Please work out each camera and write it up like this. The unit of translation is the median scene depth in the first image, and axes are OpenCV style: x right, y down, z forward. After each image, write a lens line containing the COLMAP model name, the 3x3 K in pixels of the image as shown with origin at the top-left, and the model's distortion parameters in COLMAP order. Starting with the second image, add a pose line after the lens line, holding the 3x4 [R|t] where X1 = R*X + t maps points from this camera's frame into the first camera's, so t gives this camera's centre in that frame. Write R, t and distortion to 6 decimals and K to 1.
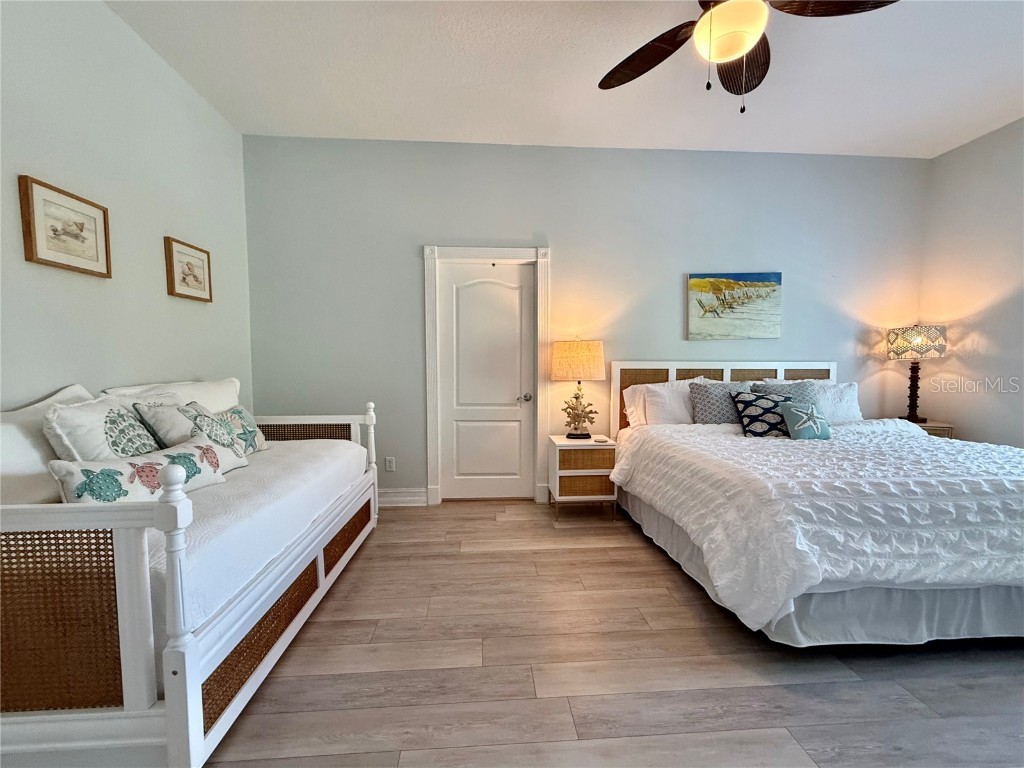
lens RADIAL K [[439.5, 0, 513.1], [0, 439.5, 399.6], [0, 0, 1]] dist [-0.002656, 0.000107]
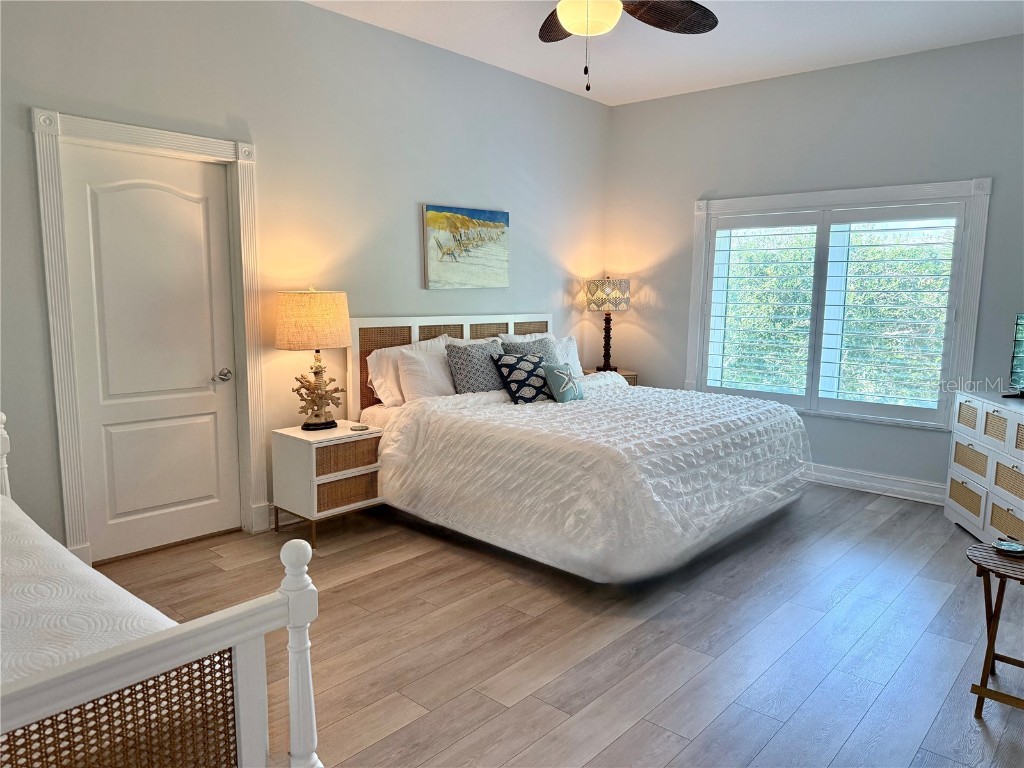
lens RADIAL K [[708.1, 0, 520.9], [0, 708.1, 385.4], [0, 0, 1]] dist [0.078155, -0.105440]
pose [[0.712469, -0.083697, 0.696694, -0.419679], [0.037434, 0.995981, 0.081370, -0.063392], [-0.700704, -0.031894, 0.712739, -0.046657]]
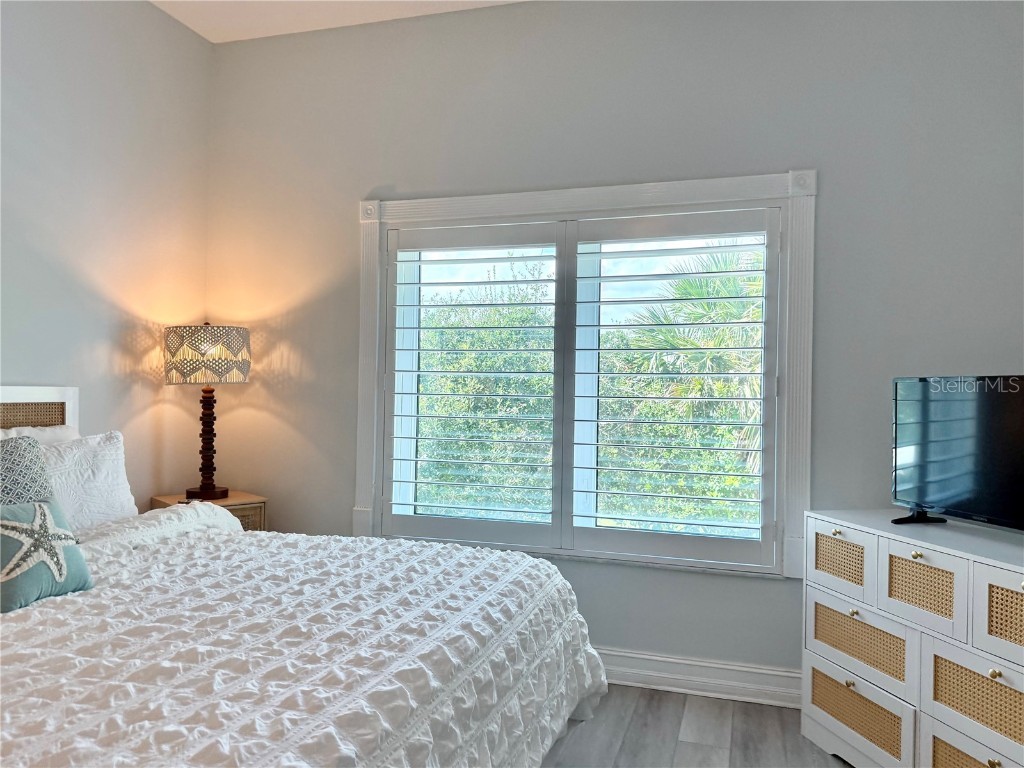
lens RADIAL K [[749.2, 0, 512.6], [0, 749.2, 379.0], [0, 0, 1]] dist [0.041357, -0.048827]
pose [[0.367959, 0.018565, 0.929657, 0.178072], [0.051350, 0.997869, -0.040252, -0.042217], [-0.928423, 0.062549, 0.366221, 0.305491]]
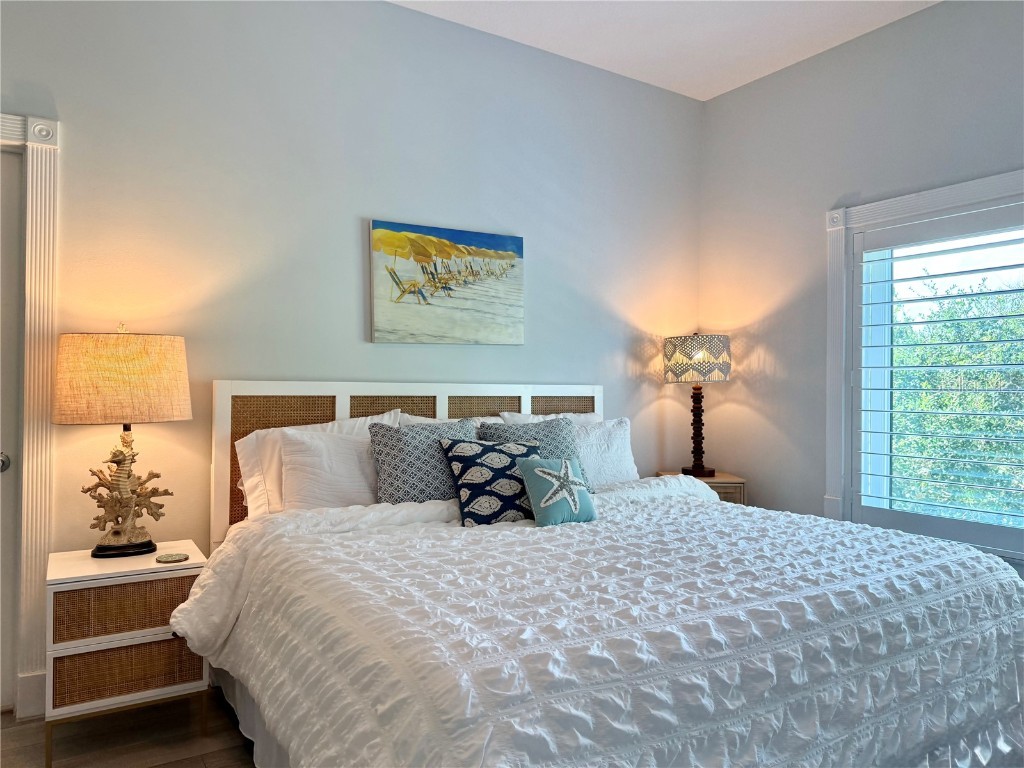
lens RADIAL K [[708.1, 0, 520.9], [0, 708.1, 385.4], [0, 0, 1]] dist [0.078155, -0.105440]
pose [[0.875415, 0.009846, 0.483272, 0.148298], [0.025607, 0.997444, -0.066706, -0.022126], [-0.482693, 0.070771, 0.872925, 0.173991]]
